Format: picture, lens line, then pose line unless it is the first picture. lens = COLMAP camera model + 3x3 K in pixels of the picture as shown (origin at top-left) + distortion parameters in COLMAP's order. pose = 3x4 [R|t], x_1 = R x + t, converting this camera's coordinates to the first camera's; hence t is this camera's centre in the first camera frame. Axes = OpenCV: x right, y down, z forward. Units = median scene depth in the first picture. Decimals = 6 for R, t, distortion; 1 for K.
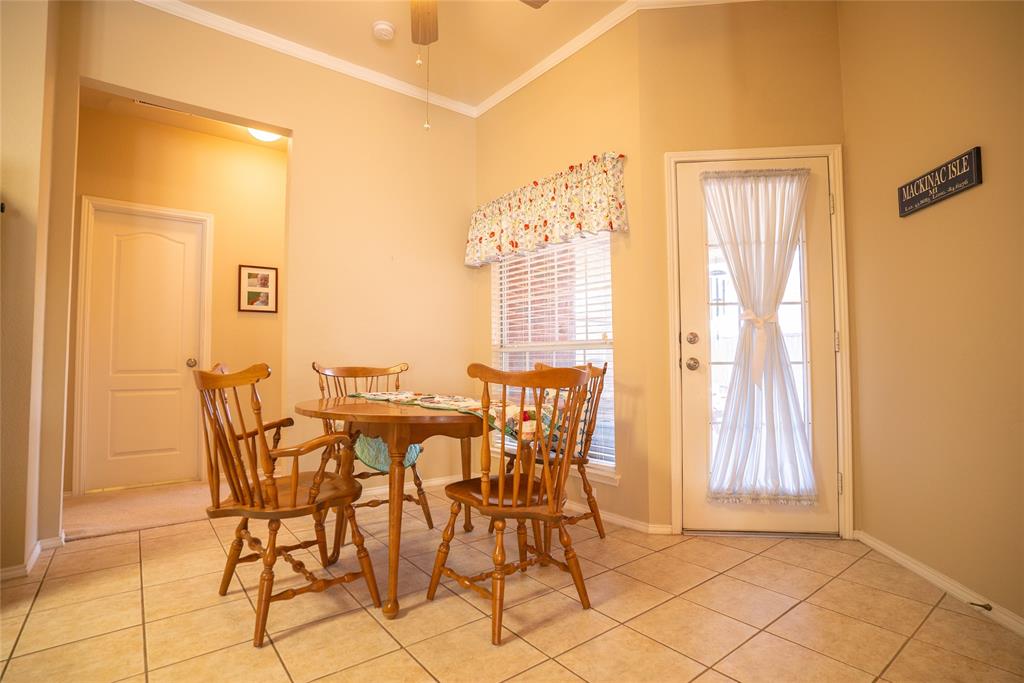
lens RADIAL K [[500.2, 0, 507.7], [0, 500.2, 340.7], [0, 0, 1]] dist [-0.070483, 0.028507]
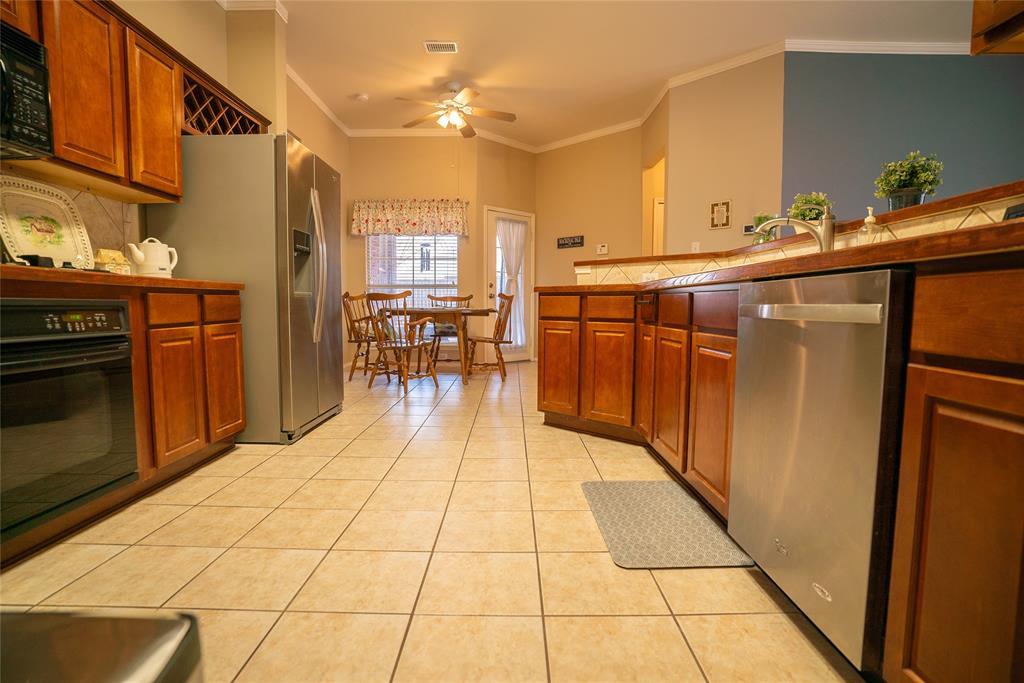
lens RADIAL K [[504.1, 0, 510.9], [0, 504.1, 339.9], [0, 0, 1]] dist [-0.083001, 0.039783]
pose [[0.614162, -0.053787, 0.787345, -1.604413], [-0.038783, 0.994412, 0.098185, 0.015169], [-0.788226, -0.090837, 0.608644, -0.633495]]
